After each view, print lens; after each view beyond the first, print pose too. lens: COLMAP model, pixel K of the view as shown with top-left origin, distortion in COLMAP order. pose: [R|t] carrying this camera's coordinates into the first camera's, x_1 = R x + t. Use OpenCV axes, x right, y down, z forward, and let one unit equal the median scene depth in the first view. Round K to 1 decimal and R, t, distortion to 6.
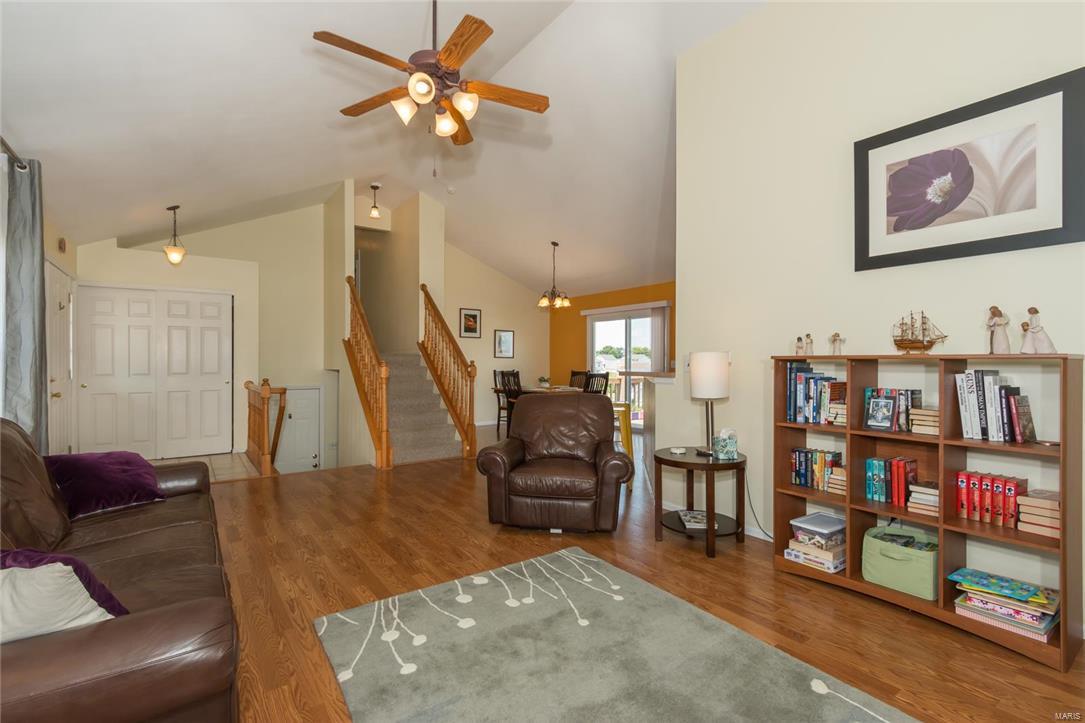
lens RADIAL K [[505.1, 0, 542.5], [0, 505.1, 361.5], [0, 0, 1]] dist [0.005576, 0.000562]
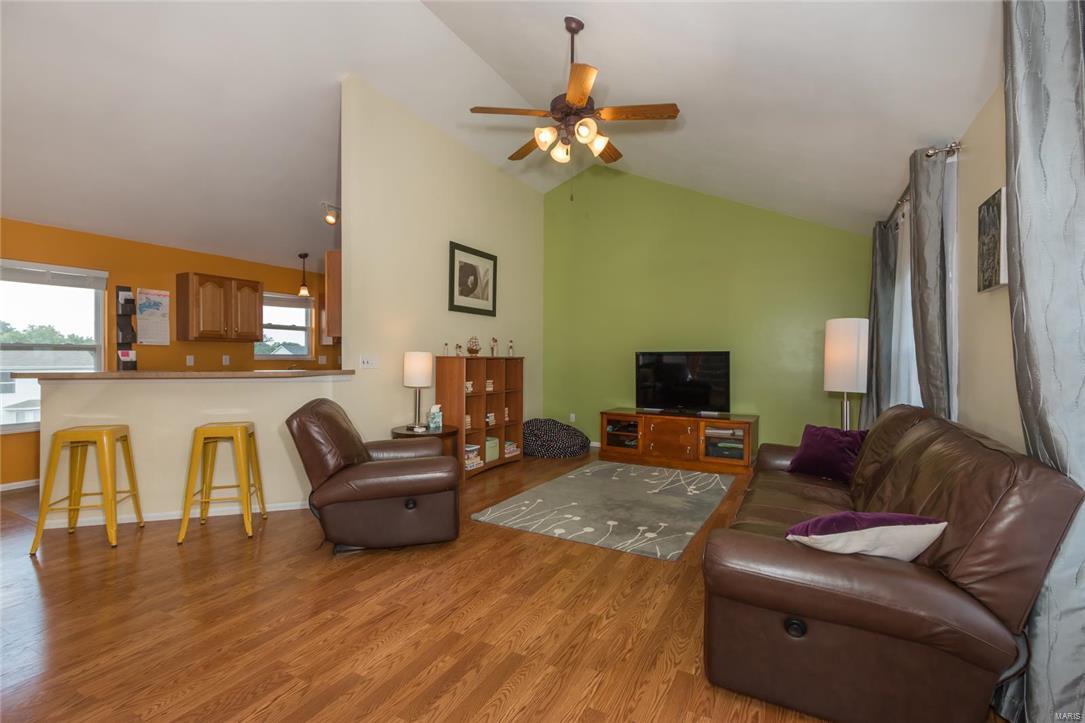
lens RADIAL K [[505.1, 0, 542.5], [0, 505.1, 361.5], [0, 0, 1]] dist [0.005576, 0.000562]
pose [[-0.458751, -0.004857, 0.888552, -1.214013], [-0.000291, 0.999986, 0.005316, -0.001874], [-0.888565, 0.002180, -0.458746, 1.594239]]
